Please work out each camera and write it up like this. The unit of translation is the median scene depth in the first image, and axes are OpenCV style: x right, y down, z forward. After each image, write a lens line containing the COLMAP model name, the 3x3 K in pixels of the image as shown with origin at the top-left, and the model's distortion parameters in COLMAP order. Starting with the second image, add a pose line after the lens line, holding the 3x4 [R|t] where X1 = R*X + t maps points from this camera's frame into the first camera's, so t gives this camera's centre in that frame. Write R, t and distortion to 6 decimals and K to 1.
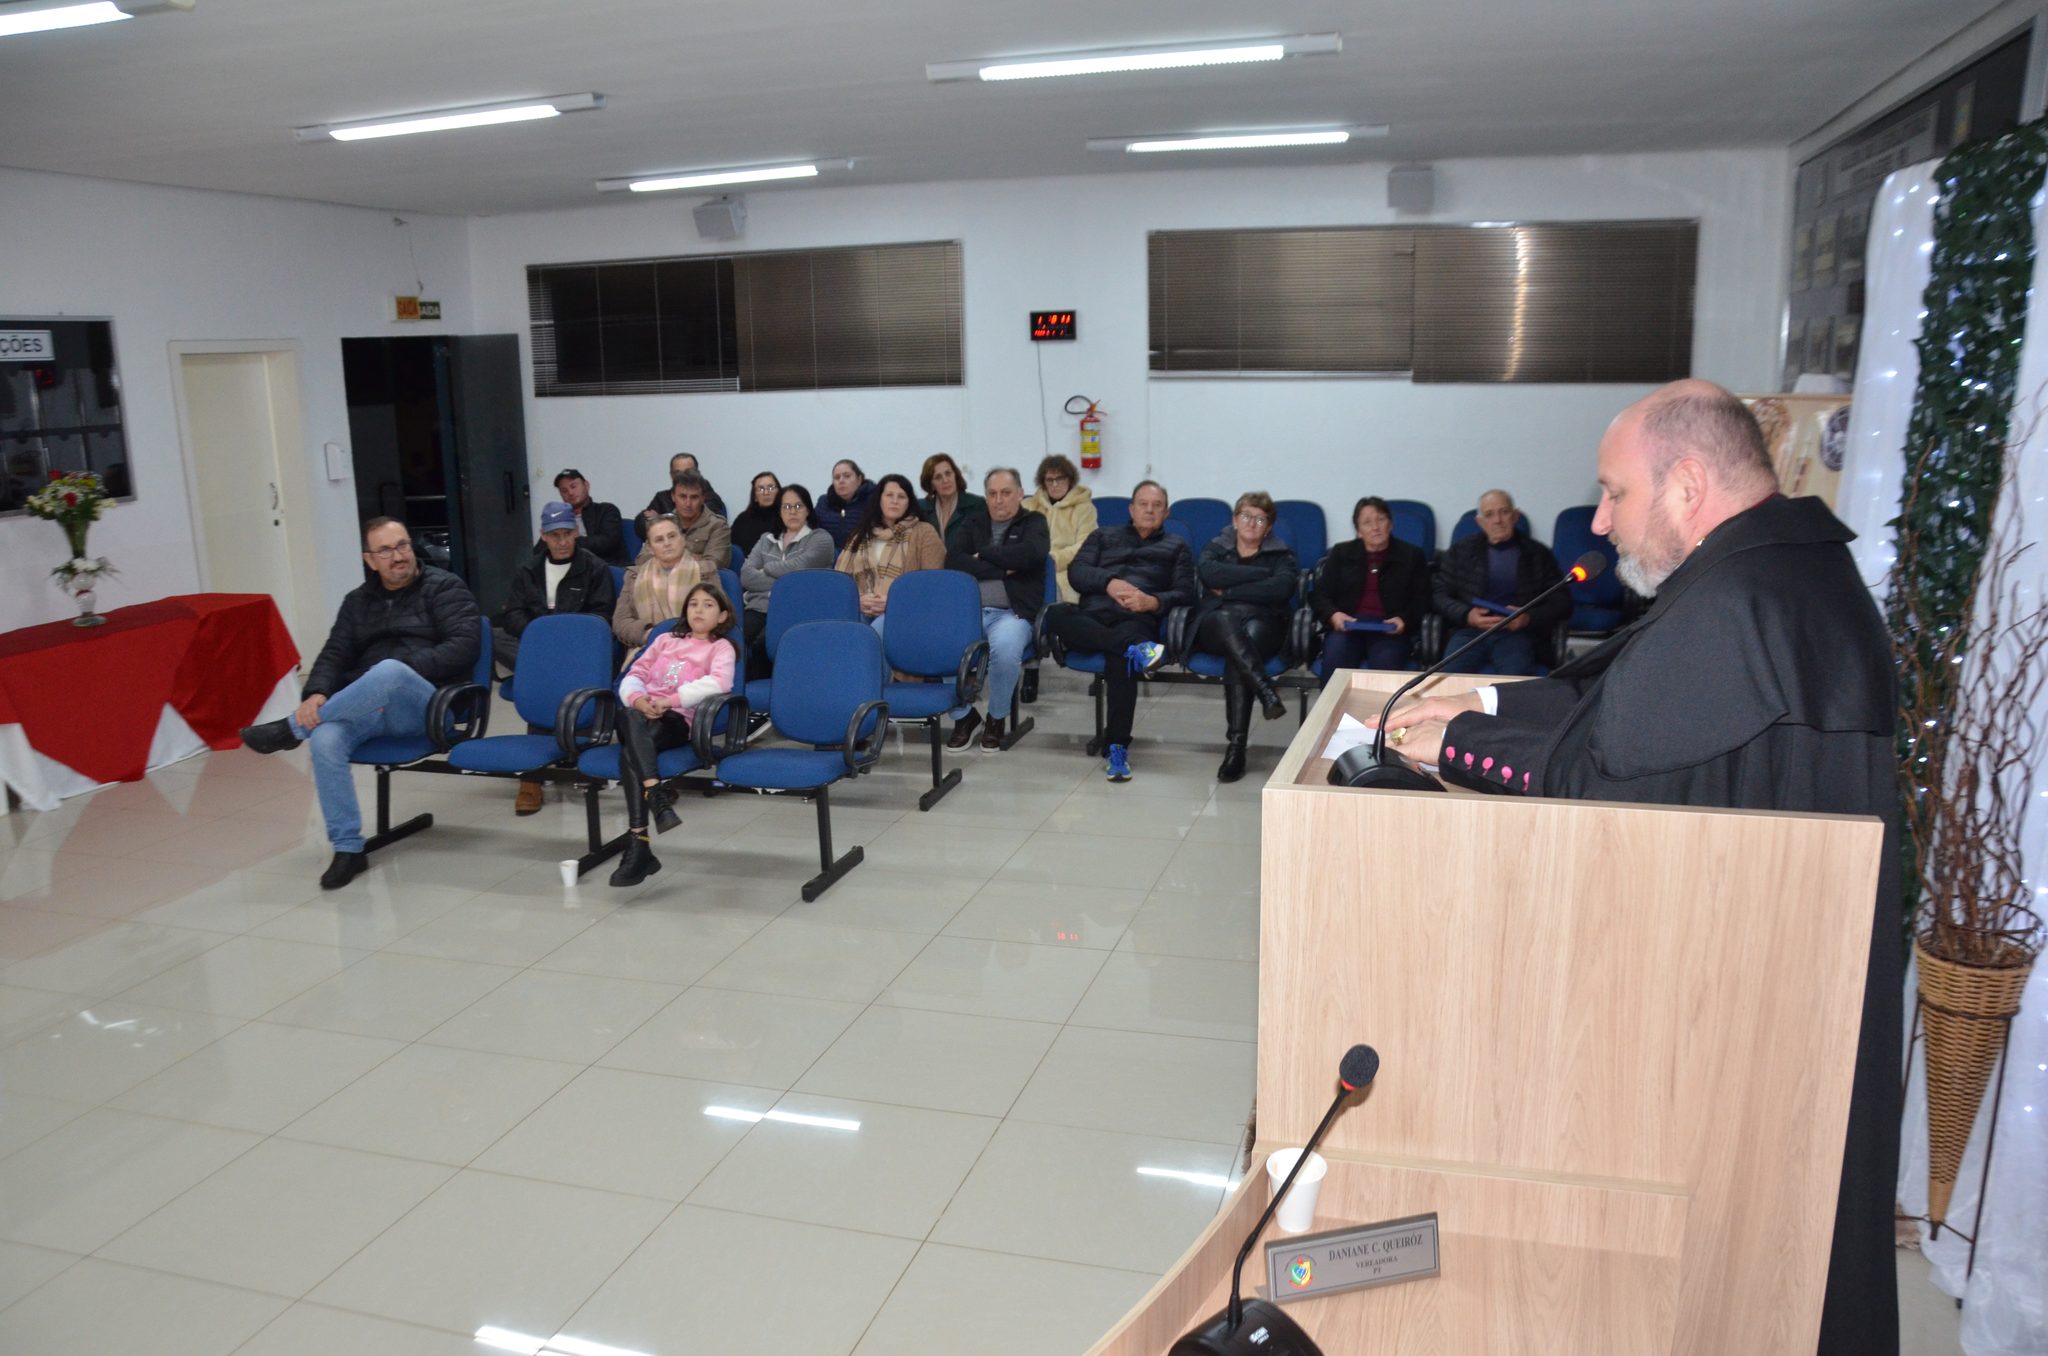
lens RADIAL K [[1576.3, 0, 1002.9], [0, 1576.3, 740.1], [0, 0, 1]] dist [-0.161442, 0.103611]
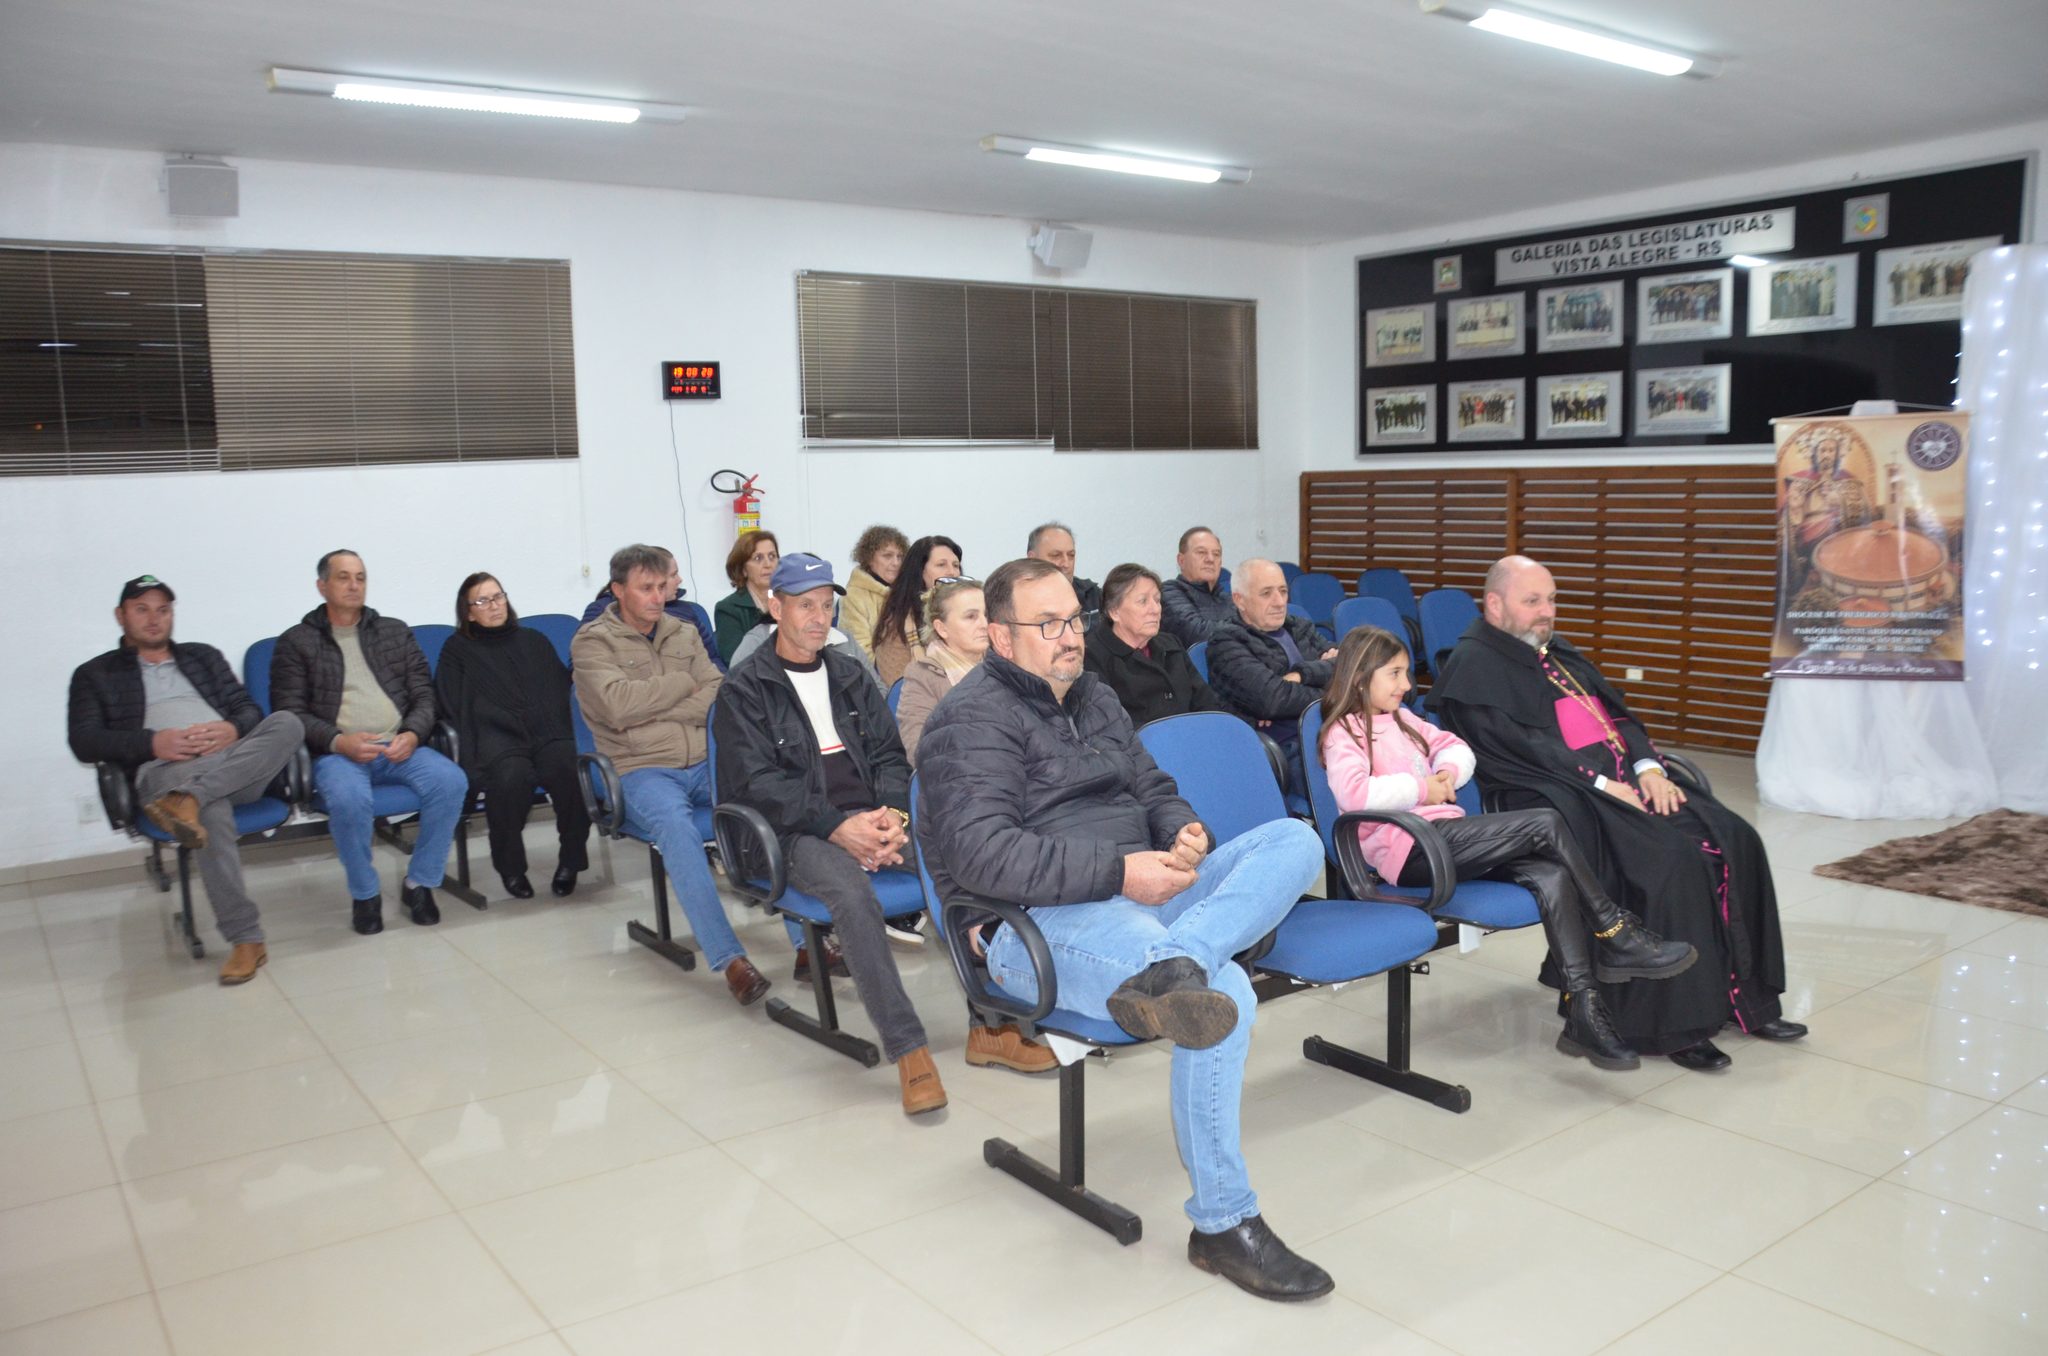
lens RADIAL K [[1576.3, 0, 1002.9], [0, 1576.3, 740.1], [0, 0, 1]] dist [-0.161442, 0.103611]
pose [[0.605482, -0.120661, 0.786659, -0.757586], [0.205848, 0.978548, -0.008345, -0.079437], [-0.768777, 0.166985, 0.617331, 0.655004]]
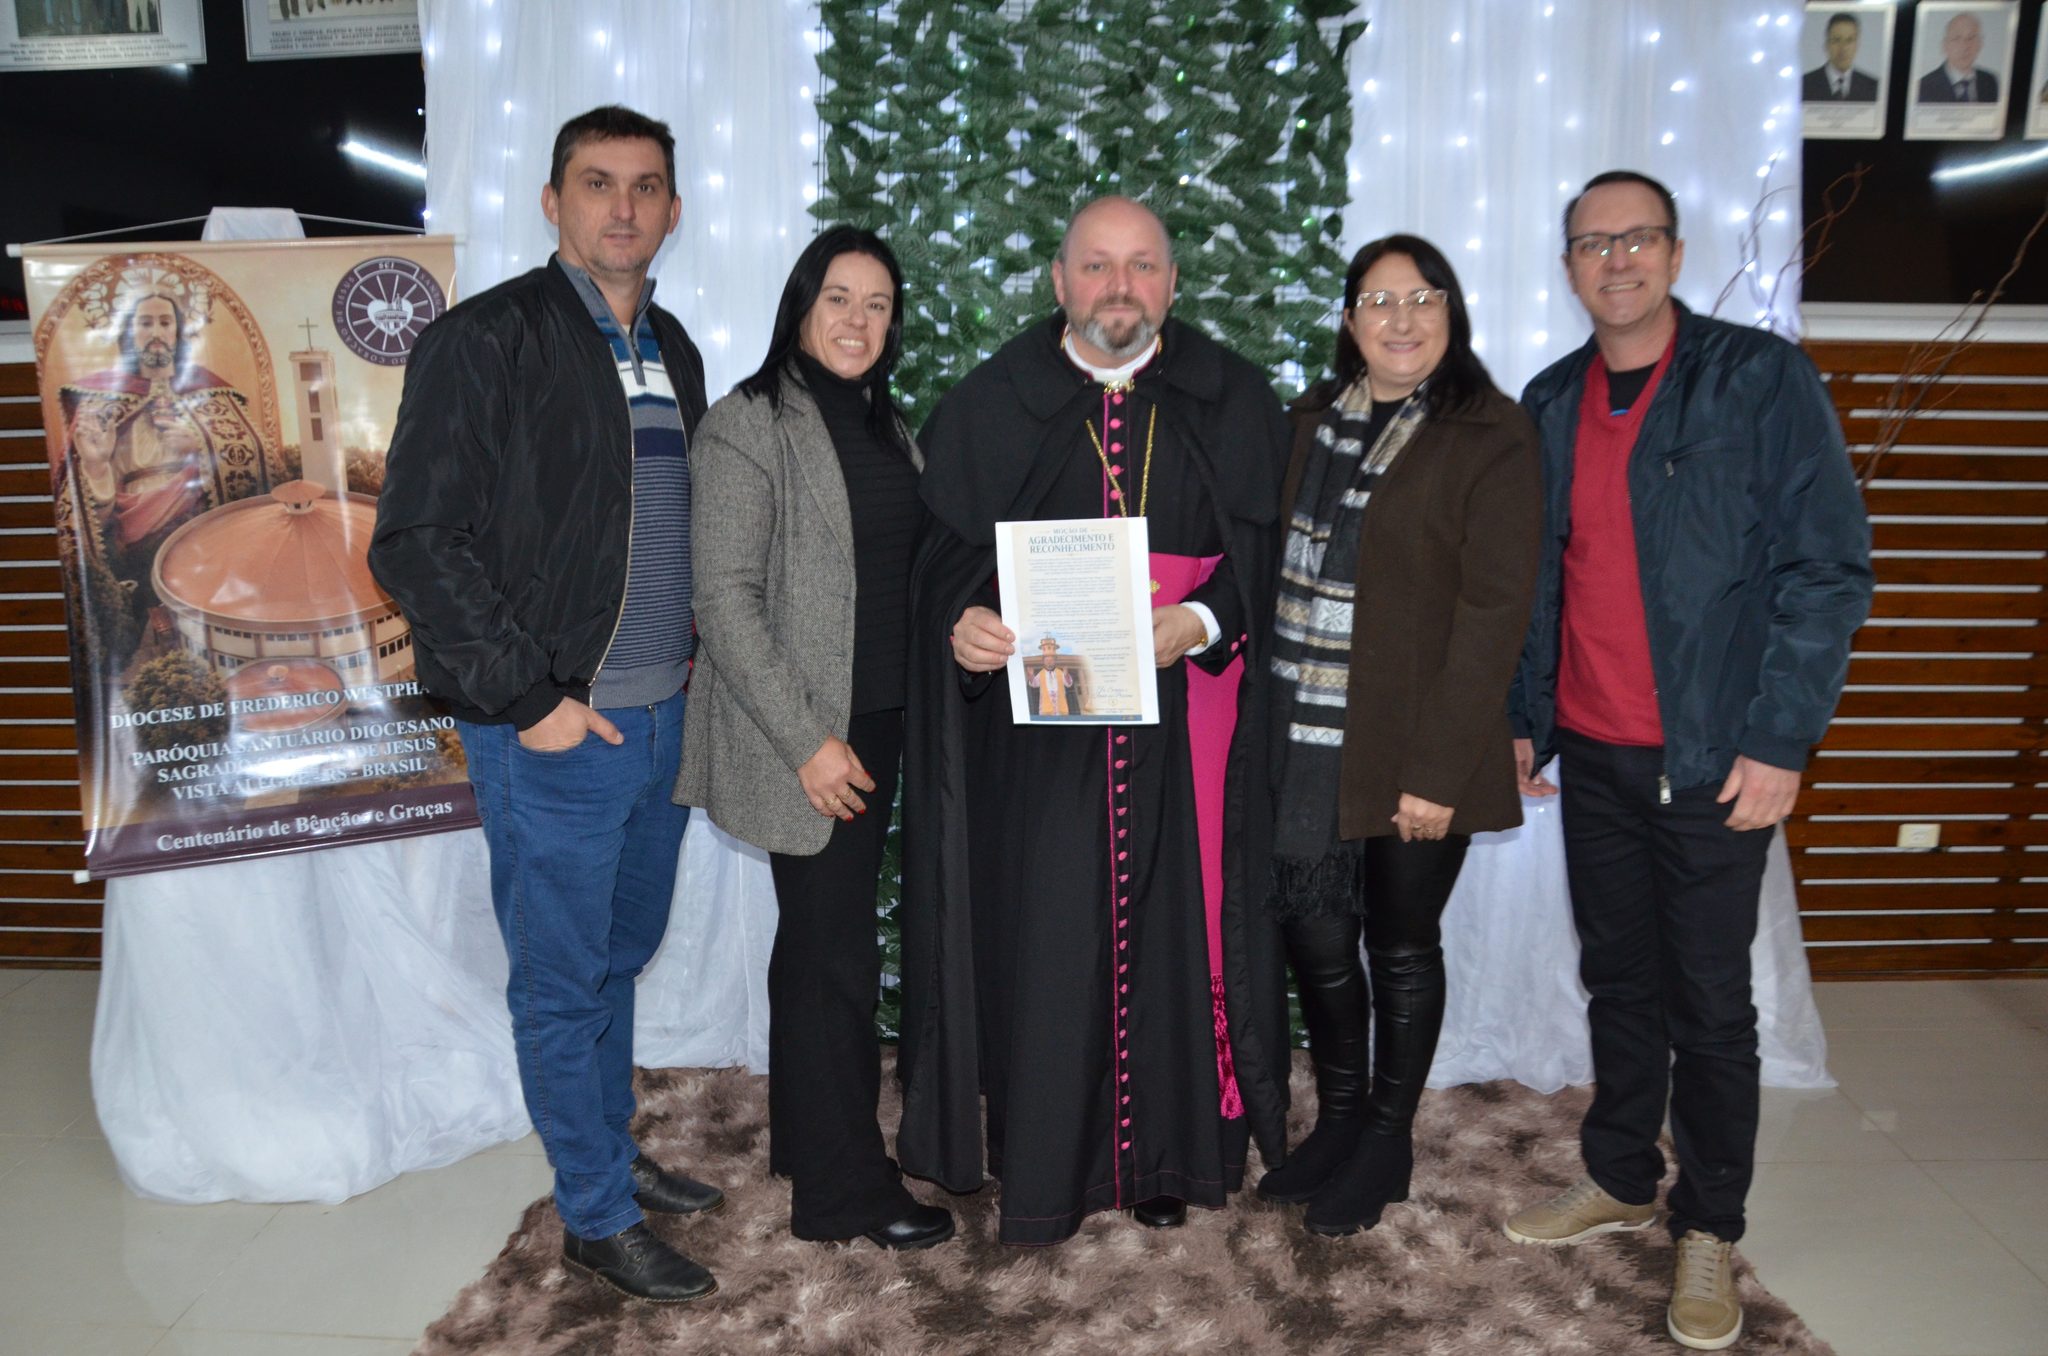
lens RADIAL K [[1576.3, 0, 1002.9], [0, 1576.3, 740.1], [0, 0, 1]] dist [-0.161442, 0.103611]
pose [[-0.252875, -0.193563, 0.947938, -0.080871], [0.247973, 0.934087, 0.256885, -0.103459], [-0.935181, 0.300023, -0.188209, 0.714286]]
